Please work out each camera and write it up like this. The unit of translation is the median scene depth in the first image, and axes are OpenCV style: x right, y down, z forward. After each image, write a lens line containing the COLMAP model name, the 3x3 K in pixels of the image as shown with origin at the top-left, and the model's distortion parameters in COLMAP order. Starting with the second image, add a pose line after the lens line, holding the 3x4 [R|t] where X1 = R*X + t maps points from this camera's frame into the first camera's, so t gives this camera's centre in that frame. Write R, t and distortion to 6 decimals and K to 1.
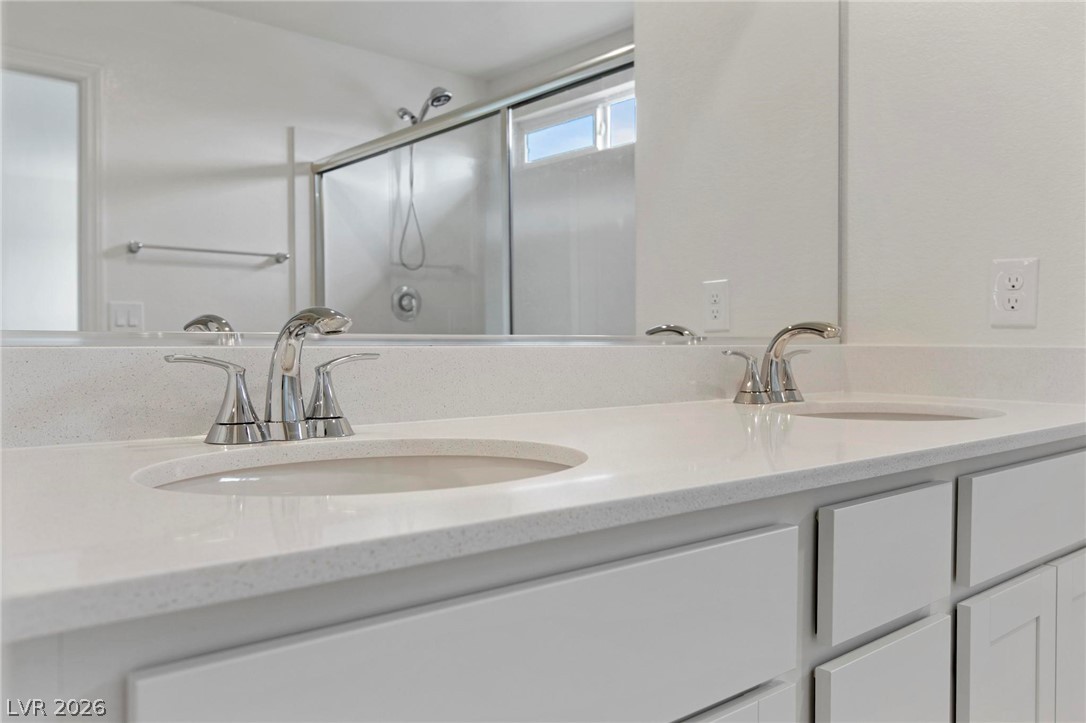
lens RADIAL K [[859.2, 0, 542.2], [0, 859.2, 353.2], [0, 0, 1]] dist [-0.001641, -0.001919]
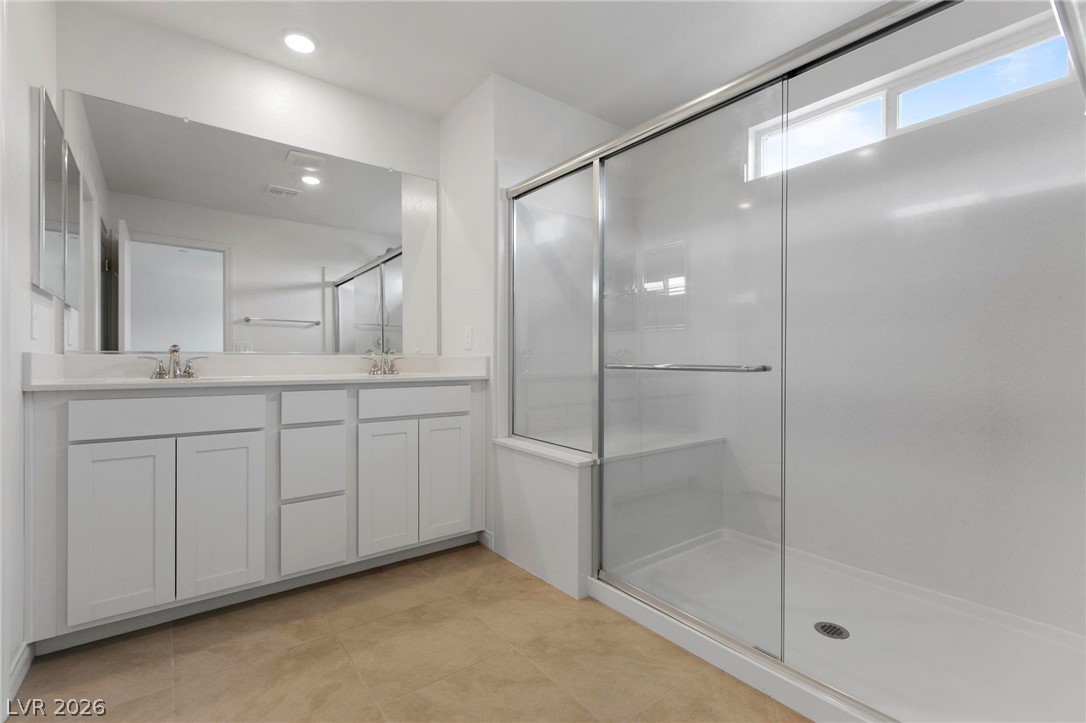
lens RADIAL K [[483.6, 0, 535.1], [0, 483.6, 364.4], [0, 0, 1]] dist [0.001248, -0.000684]
pose [[0.998033, -0.000398, -0.062682, 0.368736], [-0.000350, 0.999929, -0.011929, 0.016687], [0.062683, 0.011928, 0.997962, -0.269545]]
